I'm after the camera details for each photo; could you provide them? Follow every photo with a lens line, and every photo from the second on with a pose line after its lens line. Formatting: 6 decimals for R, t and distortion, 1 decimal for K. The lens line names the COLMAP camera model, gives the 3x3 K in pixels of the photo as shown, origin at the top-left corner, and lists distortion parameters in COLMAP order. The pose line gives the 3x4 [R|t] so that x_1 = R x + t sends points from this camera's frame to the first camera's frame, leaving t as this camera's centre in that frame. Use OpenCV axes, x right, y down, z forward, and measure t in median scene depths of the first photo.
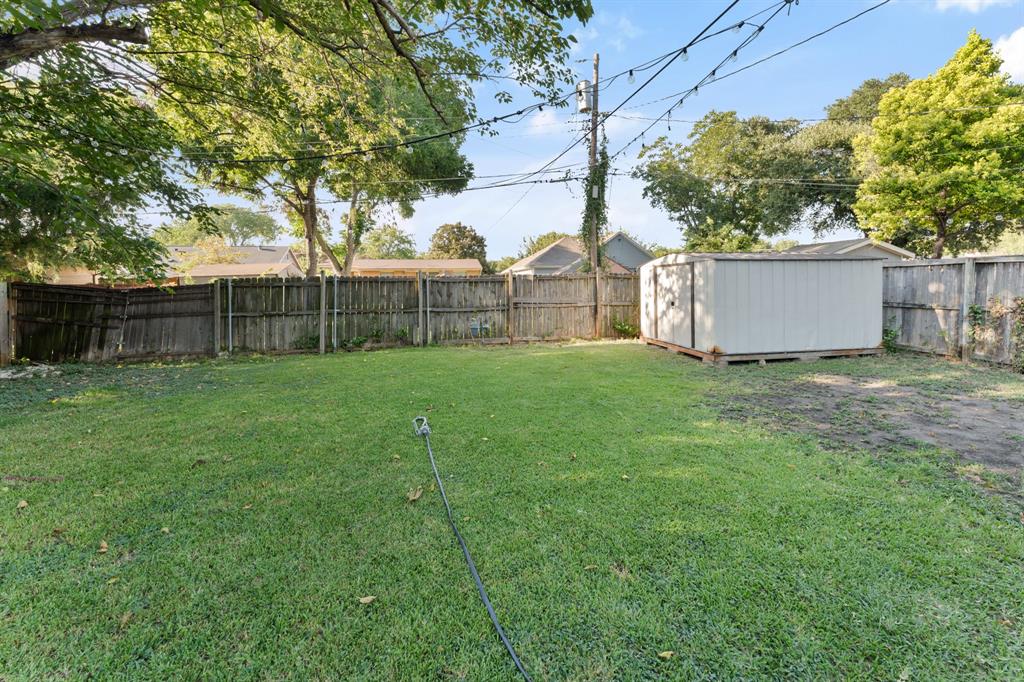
lens RADIAL K [[419.2, 0, 518.3], [0, 419.2, 340.3], [0, 0, 1]] dist [-0.000361, -0.000440]
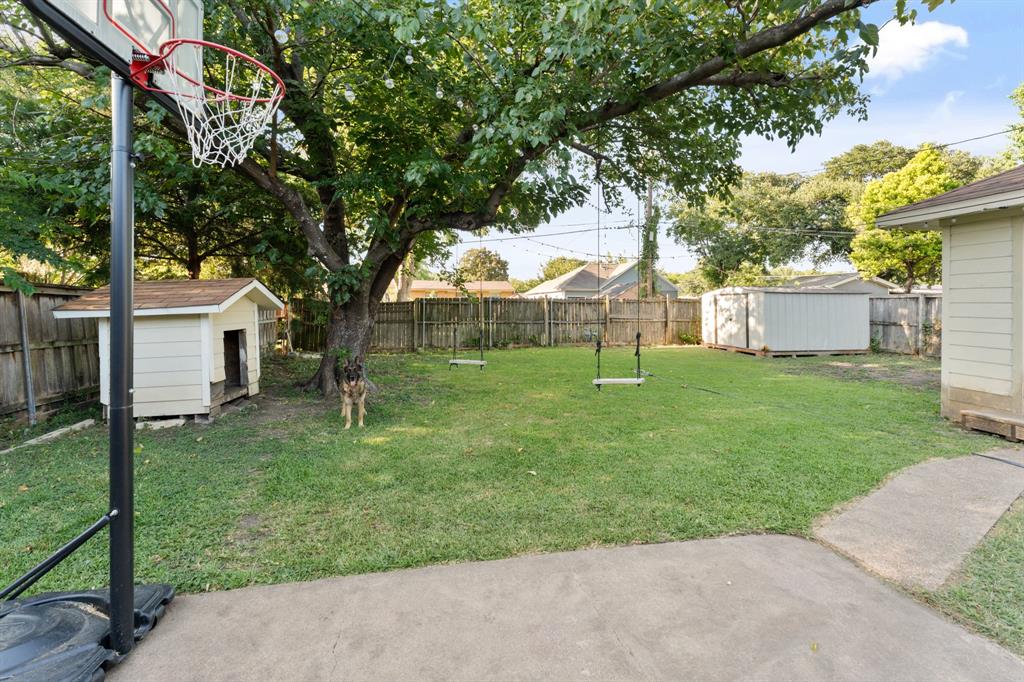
lens RADIAL K [[419.2, 0, 505.7], [0, 419.2, 340.9], [0, 0, 1]] dist [-0.000361, -0.000440]
pose [[0.999786, 0.017680, -0.010739, -0.372168], [-0.018152, 0.998799, -0.045510, 0.063736], [0.009921, 0.045695, 0.998906, -0.452712]]
